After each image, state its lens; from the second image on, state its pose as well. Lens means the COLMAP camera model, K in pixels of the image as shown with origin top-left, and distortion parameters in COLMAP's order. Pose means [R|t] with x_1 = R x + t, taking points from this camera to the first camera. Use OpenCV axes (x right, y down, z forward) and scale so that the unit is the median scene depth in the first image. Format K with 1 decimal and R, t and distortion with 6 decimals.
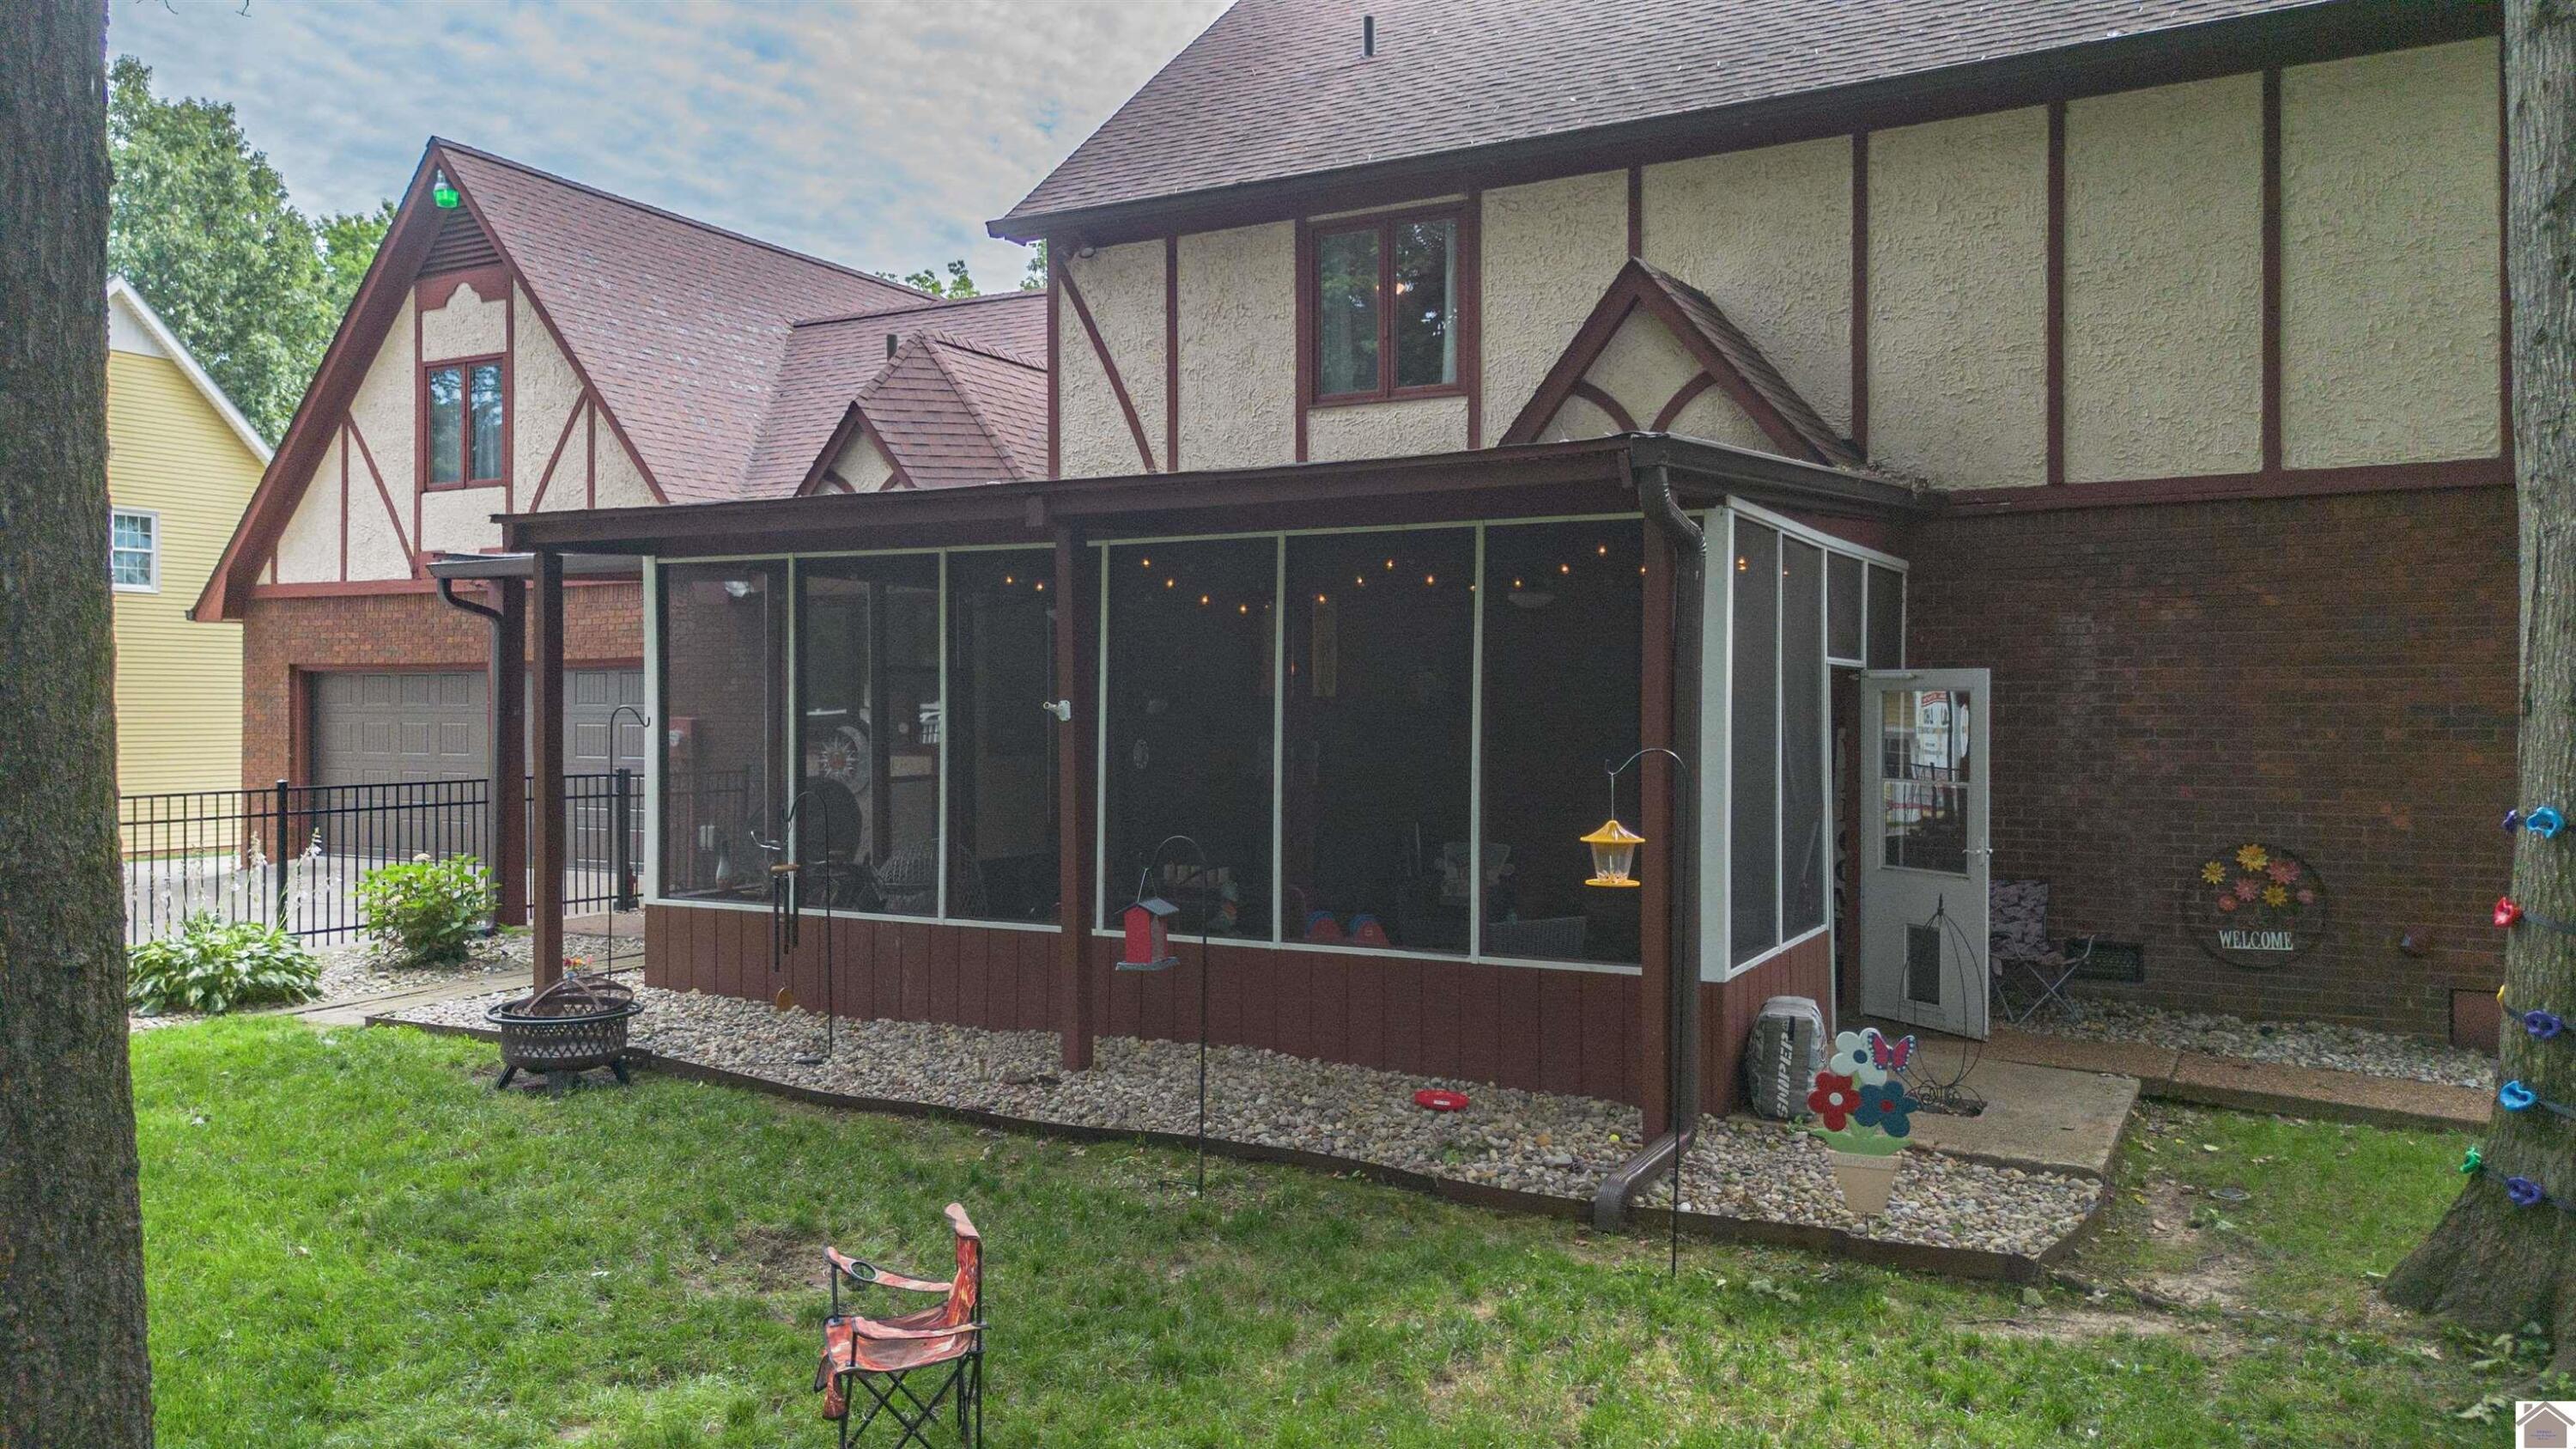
lens RADIAL K [[1836.8, 0, 1291.6], [0, 1836.8, 711.2], [0, 0, 1]] dist [0.060554, -0.002928]
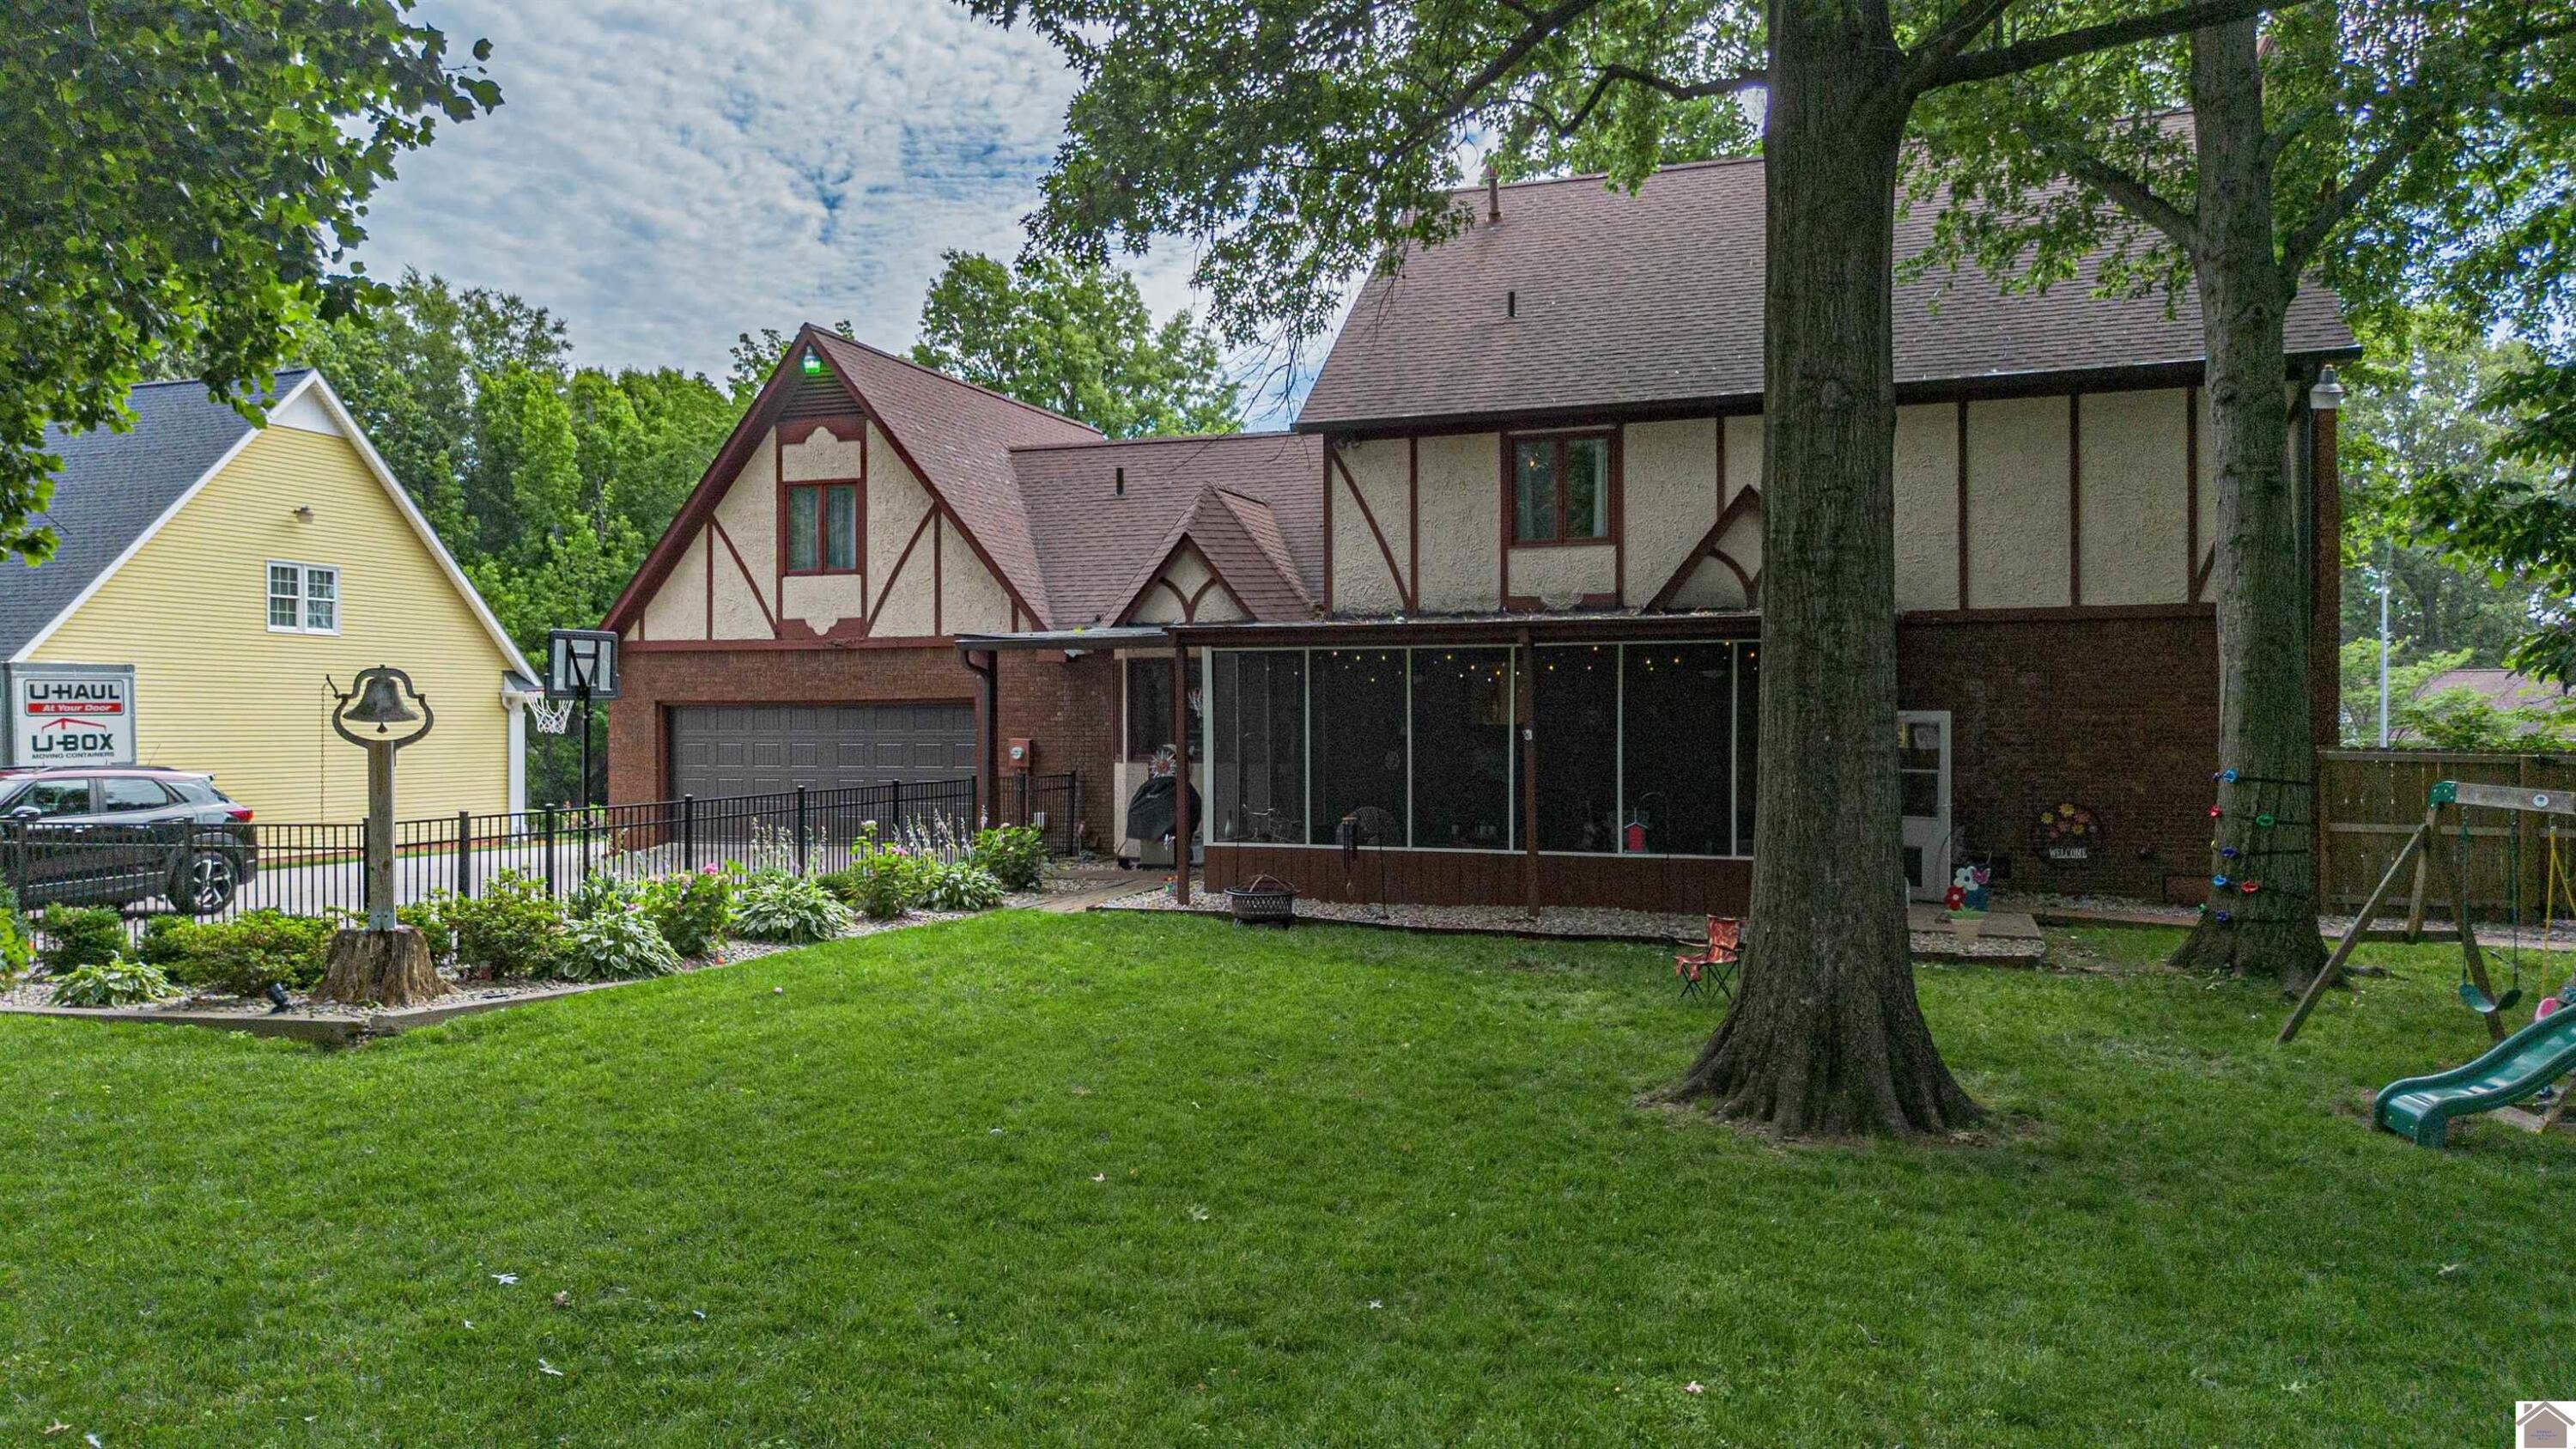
lens RADIAL K [[1836.8, 0, 1278.8], [0, 1836.8, 736.5], [0, 0, 1]] dist [0.060554, -0.002928]
pose [[0.988699, -0.004515, 0.149845, -0.424073], [0.003580, 0.999972, 0.006505, -0.008400], [-0.149870, -0.005895, 0.988688, -0.565234]]
